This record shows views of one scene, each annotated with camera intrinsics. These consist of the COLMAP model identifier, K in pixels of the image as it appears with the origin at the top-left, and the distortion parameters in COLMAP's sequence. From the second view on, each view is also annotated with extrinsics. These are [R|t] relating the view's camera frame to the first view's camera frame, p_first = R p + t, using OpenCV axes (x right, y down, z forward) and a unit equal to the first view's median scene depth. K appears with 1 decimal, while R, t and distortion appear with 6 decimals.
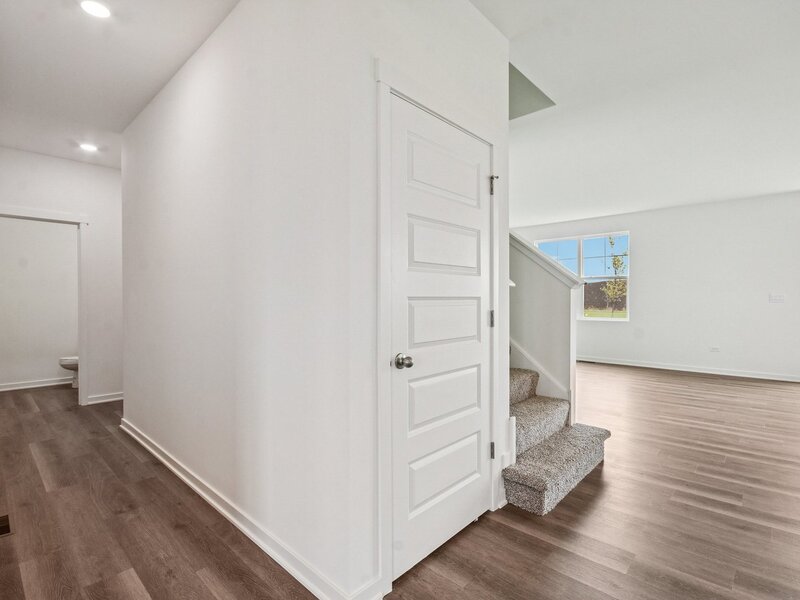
lens RADIAL K [[398.0, 0, 402.4], [0, 398.0, 296.4], [0, 0, 1]] dist [-0.002329, -0.000586]
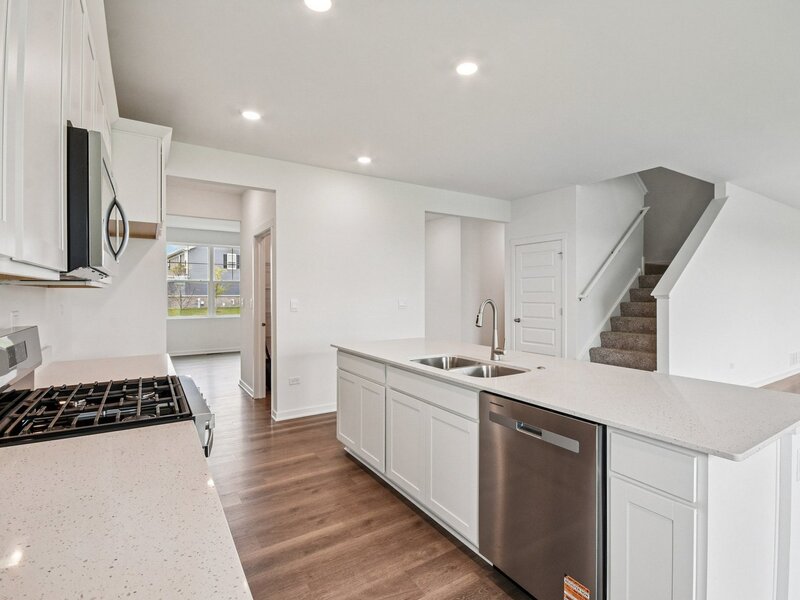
lens RADIAL K [[398.0, 0, 402.4], [0, 398.0, 296.4], [0, 0, 1]] dist [-0.002329, -0.000586]
pose [[-0.256113, 0.004835, -0.966635, 2.273858], [0.007352, 0.999968, 0.003054, -0.040977], [0.966619, -0.006324, -0.256140, 0.571916]]
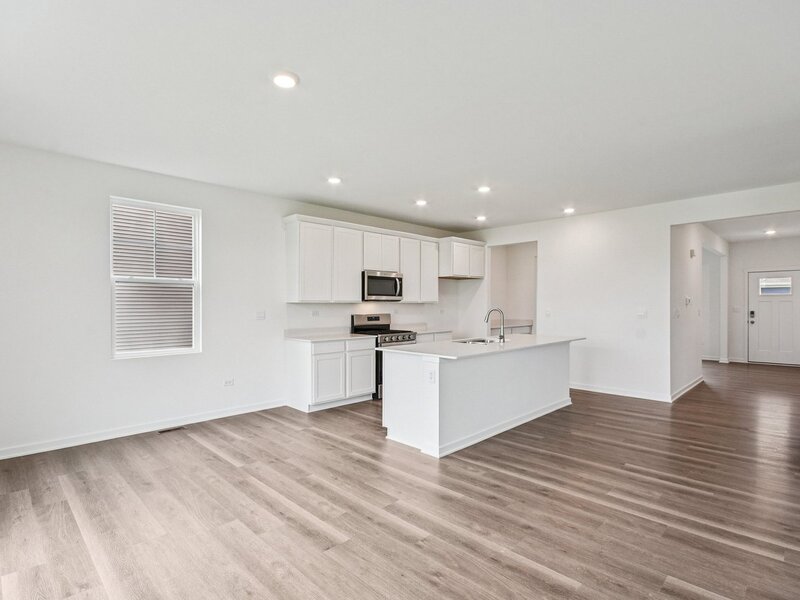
lens RADIAL K [[412.5, 0, 395.5], [0, 412.5, 304.5], [0, 0, 1]] dist [0.001697, -0.011333]
pose [[-0.999196, 0.000811, 0.040091, 1.684031], [0.000505, 0.999971, -0.007624, -0.031234], [-0.040096, -0.007597, -0.999167, 2.312938]]
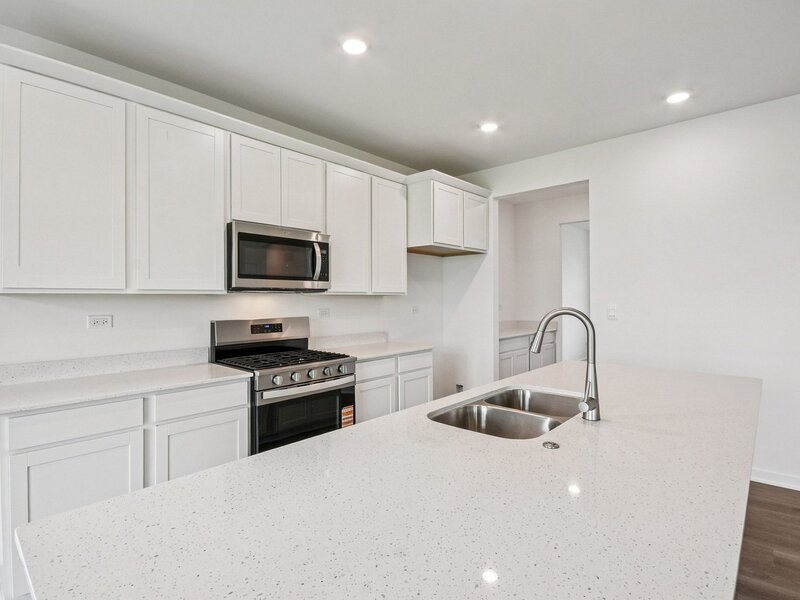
lens RADIAL K [[409.9, 0, 403.1], [0, 409.9, 299.4], [0, 0, 1]] dist [-0.000449, -0.000060]
pose [[-0.999815, 0.004265, -0.018773, 1.555183], [0.004396, 0.999966, -0.006960, -0.037949], [0.018742, -0.007041, -0.999800, 1.068750]]
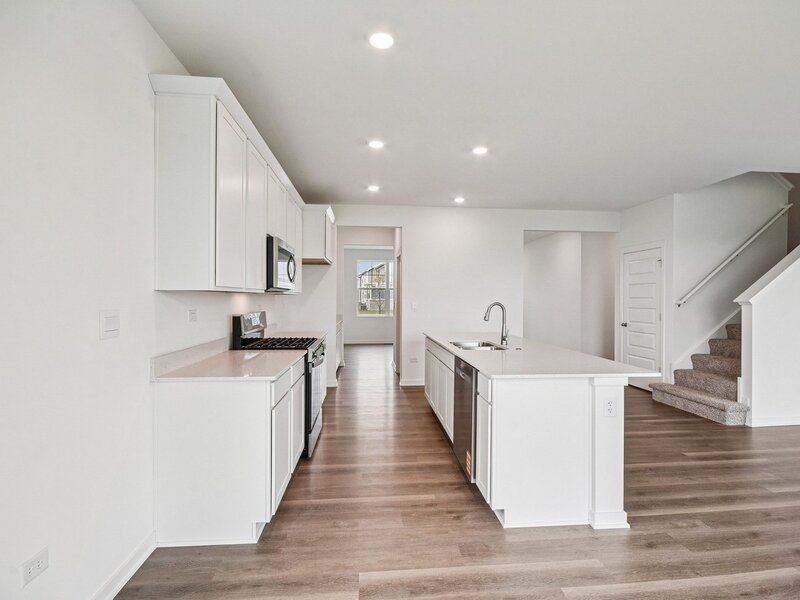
lens RADIAL K [[393.5, 0, 400.0], [0, 393.5, 300.0], [0, 0, 1]] dist [0.000683, -0.008748]
pose [[-0.673732, -0.001546, -0.738974, 2.549679], [-0.000600, 0.999999, -0.001546, -0.036574], [0.738975, -0.000599, -0.673732, 1.193180]]
